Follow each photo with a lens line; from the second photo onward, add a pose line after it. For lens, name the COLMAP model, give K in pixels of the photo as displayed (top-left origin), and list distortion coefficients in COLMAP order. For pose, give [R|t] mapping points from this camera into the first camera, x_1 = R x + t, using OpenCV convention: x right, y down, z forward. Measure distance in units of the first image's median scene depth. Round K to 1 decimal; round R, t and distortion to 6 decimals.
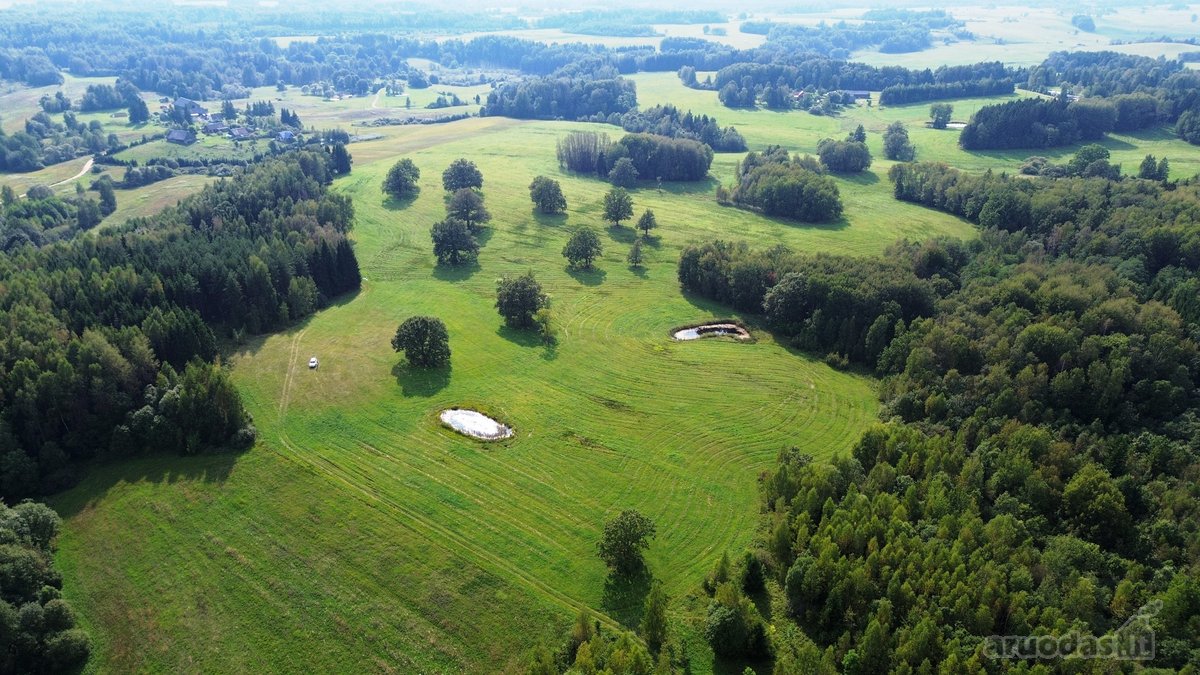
lens RADIAL K [[852.2, 0, 604.8], [0, 852.2, 336.4], [0, 0, 1]] dist [0.057249, -0.058781]
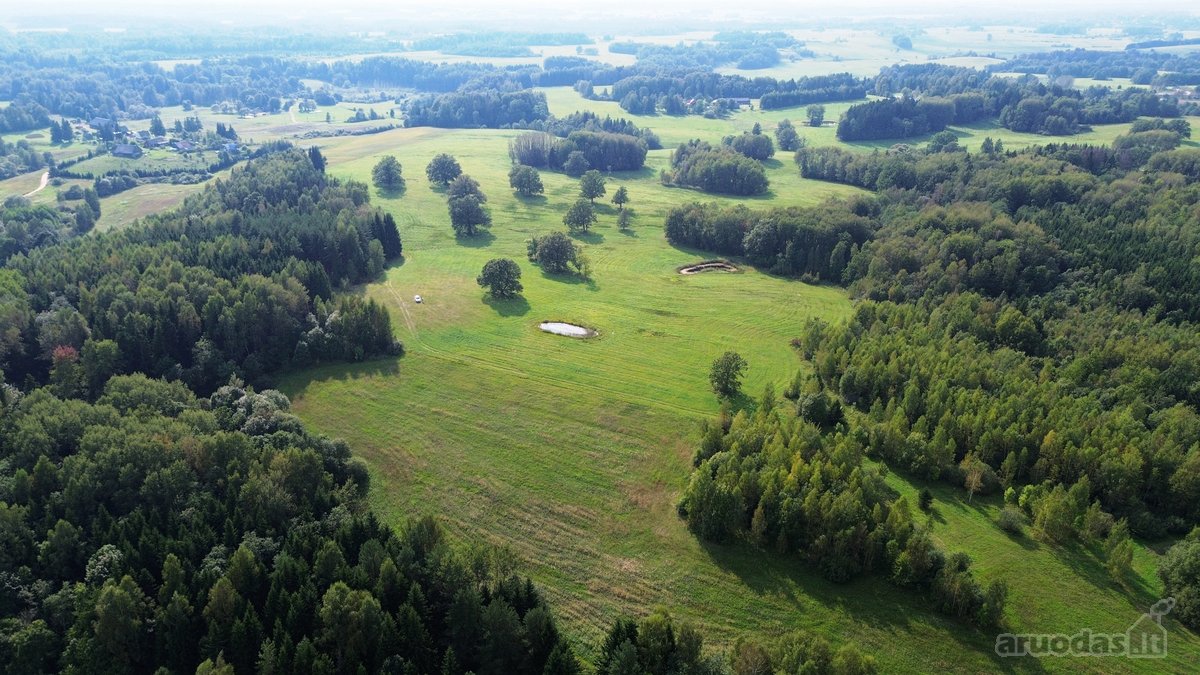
lens RADIAL K [[852.2, 0, 608.1], [0, 852.2, 335.7], [0, 0, 1]] dist [0.057249, -0.058781]
pose [[0.983997, -0.066618, 0.165266, -0.125390], [0.071130, 0.997235, -0.021532, 0.059159], [-0.163374, 0.032943, 0.986014, -0.120071]]
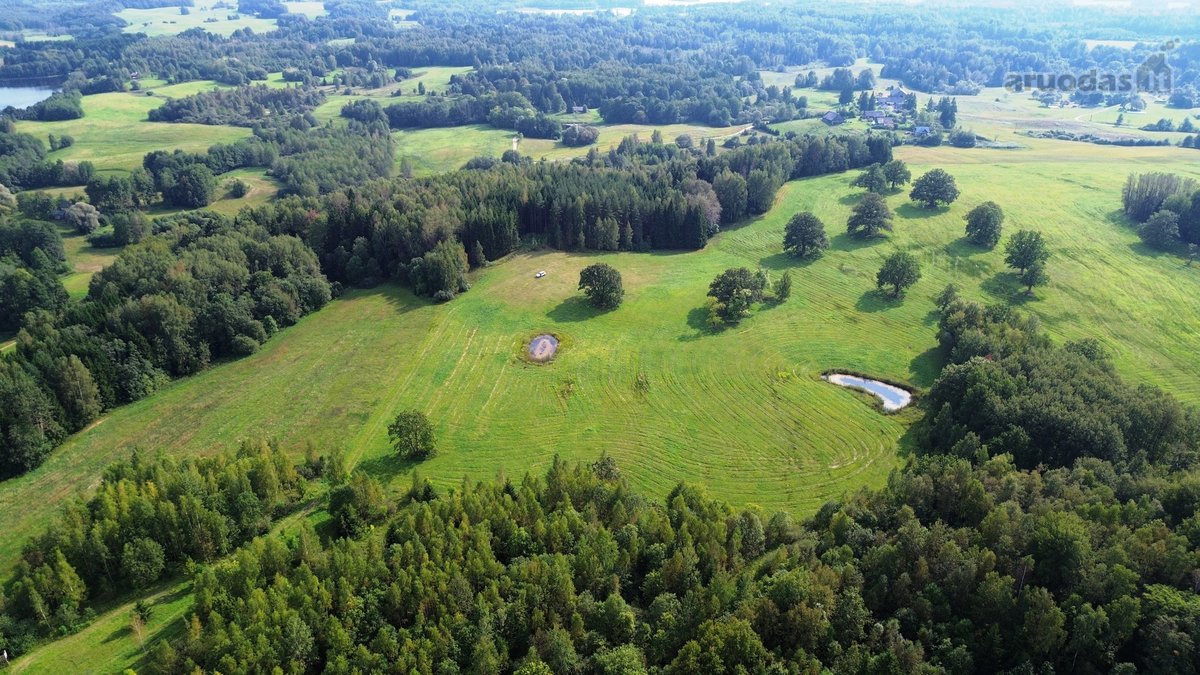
lens RADIAL K [[852.2, 0, 594.8], [0, 852.2, 340.8], [0, 0, 1]] dist [0.057249, -0.058781]
pose [[0.552353, 0.337330, -0.762309, 0.325060], [-0.332611, 0.927704, 0.169516, -0.054976], [0.764379, 0.159920, 0.624620, 0.126366]]
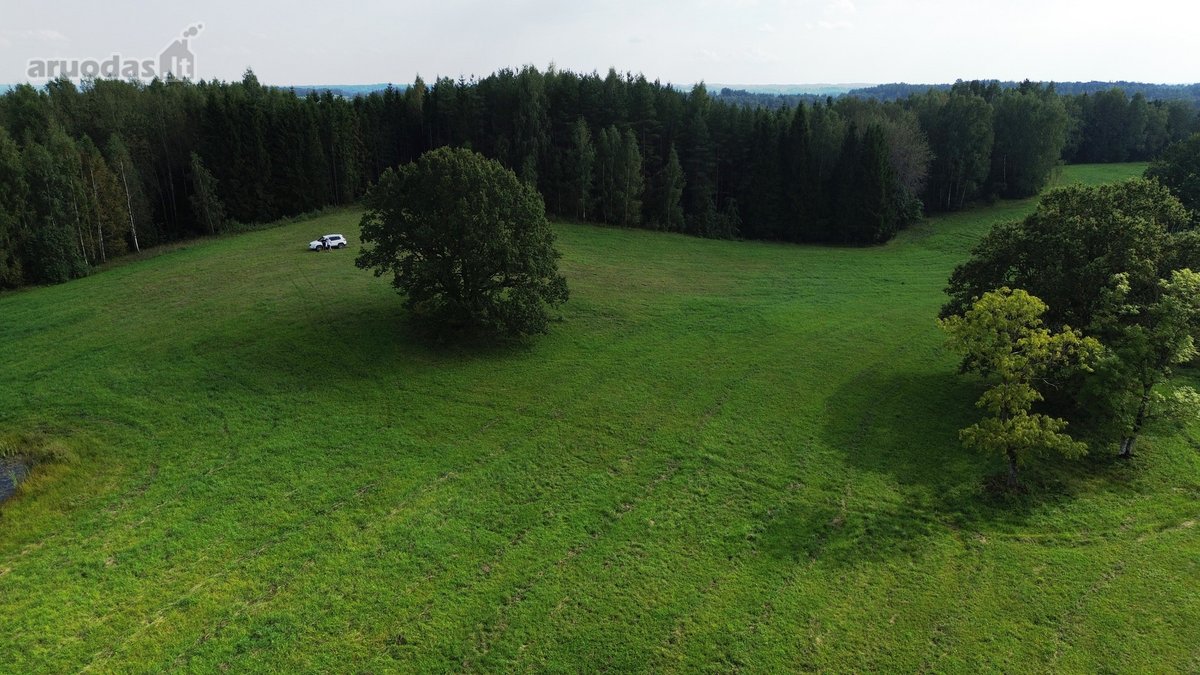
lens RADIAL K [[852.2, 0, 607.6], [0, 852.2, 336.6], [0, 0, 1]] dist [0.057249, -0.058781]
pose [[0.415007, 0.251503, -0.874366, 0.023041], [-0.365134, 0.926285, 0.093130, -0.005399], [0.833334, 0.280611, 0.476247, 0.424899]]
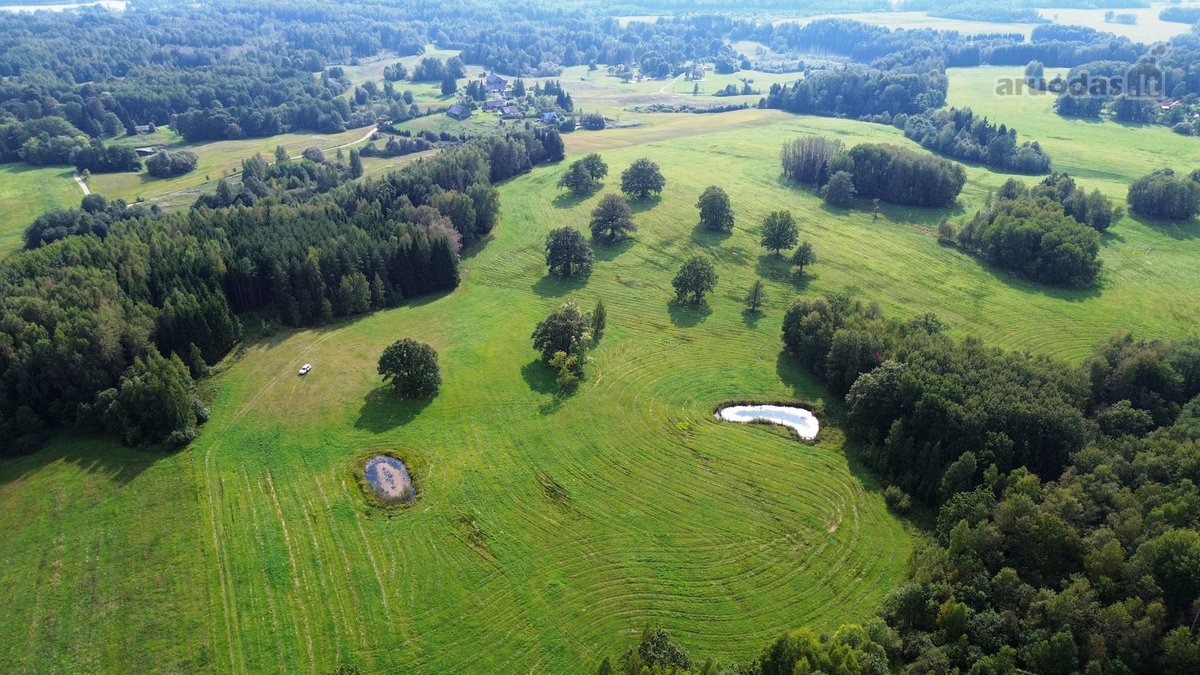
lens RADIAL K [[852.2, 0, 602.2], [0, 852.2, 337.6], [0, 0, 1]] dist [0.057249, -0.058781]
pose [[0.904552, 0.170702, -0.390700, 0.147151], [-0.161864, 0.985239, 0.055714, -0.050235], [0.394444, 0.012844, 0.918830, 0.115785]]
